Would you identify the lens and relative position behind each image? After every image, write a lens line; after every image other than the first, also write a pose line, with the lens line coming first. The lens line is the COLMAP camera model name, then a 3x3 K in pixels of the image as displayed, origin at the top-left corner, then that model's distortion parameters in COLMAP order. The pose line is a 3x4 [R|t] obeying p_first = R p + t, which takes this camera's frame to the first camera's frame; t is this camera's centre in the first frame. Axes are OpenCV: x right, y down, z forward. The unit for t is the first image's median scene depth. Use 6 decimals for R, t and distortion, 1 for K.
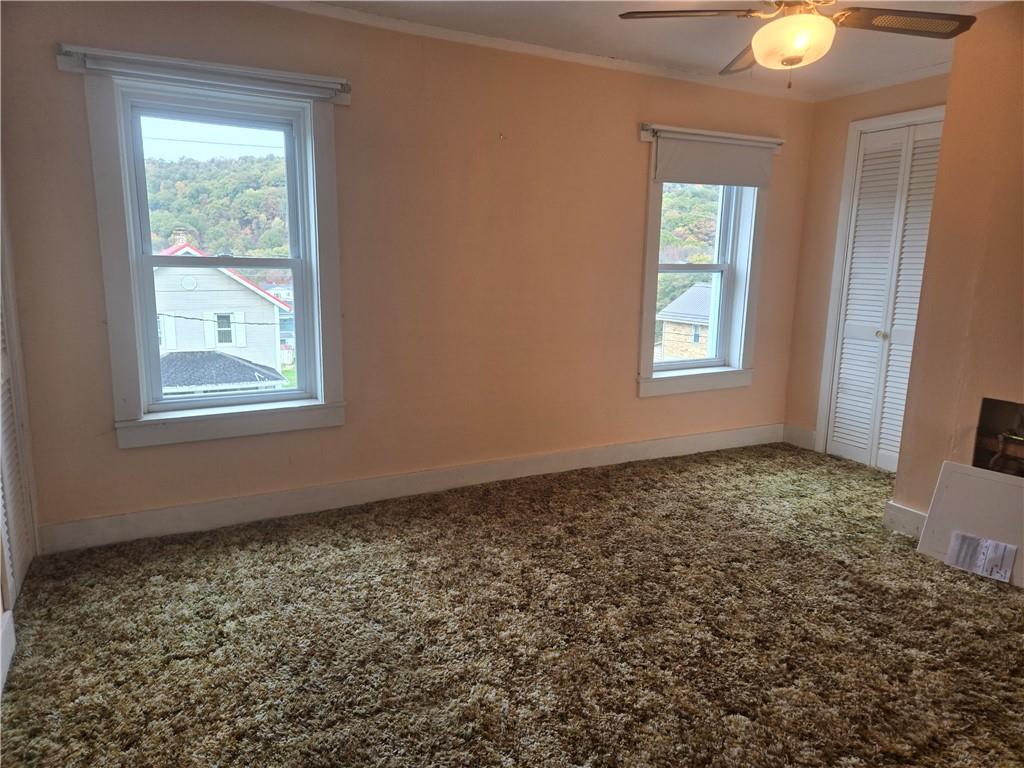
lens RADIAL K [[673.3, 0, 511.0], [0, 673.3, 382.9], [0, 0, 1]] dist [0.047630, -0.009123]
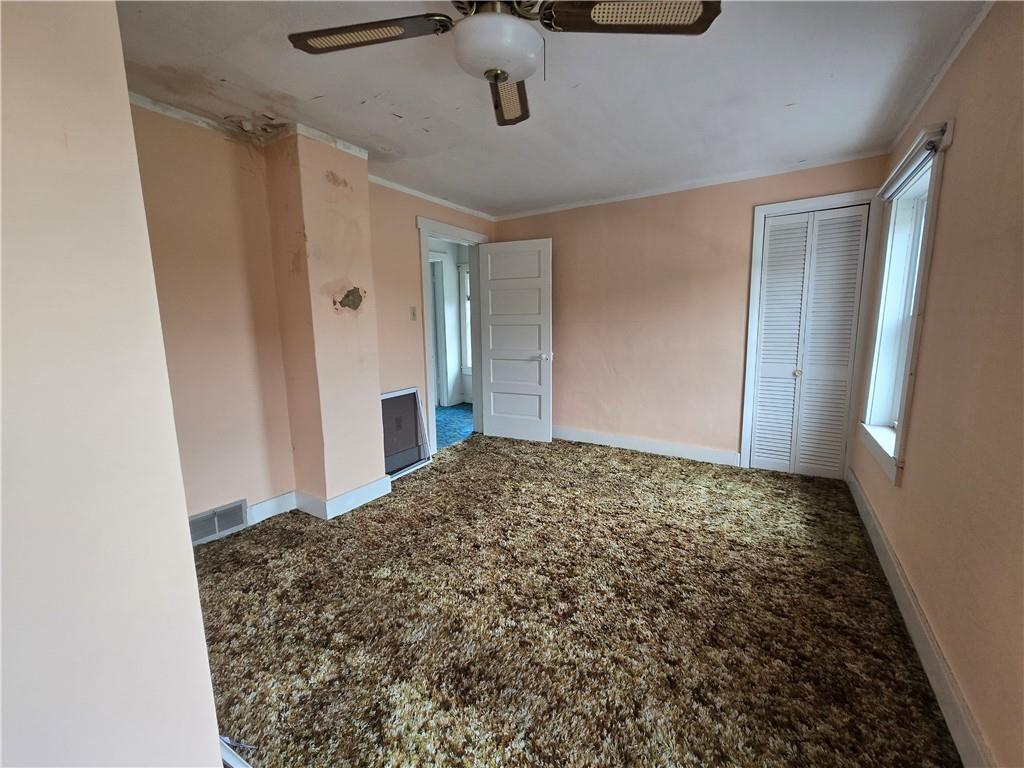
lens RADIAL K [[418.8, 0, 512.0], [0, 418.8, 384.8], [0, 0, 1]] dist [-0.004409, -0.000556]
pose [[-0.871612, 0.069443, -0.485253, 0.592130], [-0.087928, 0.951711, 0.294133, -0.235628], [0.482246, 0.299037, -0.823417, 1.376016]]
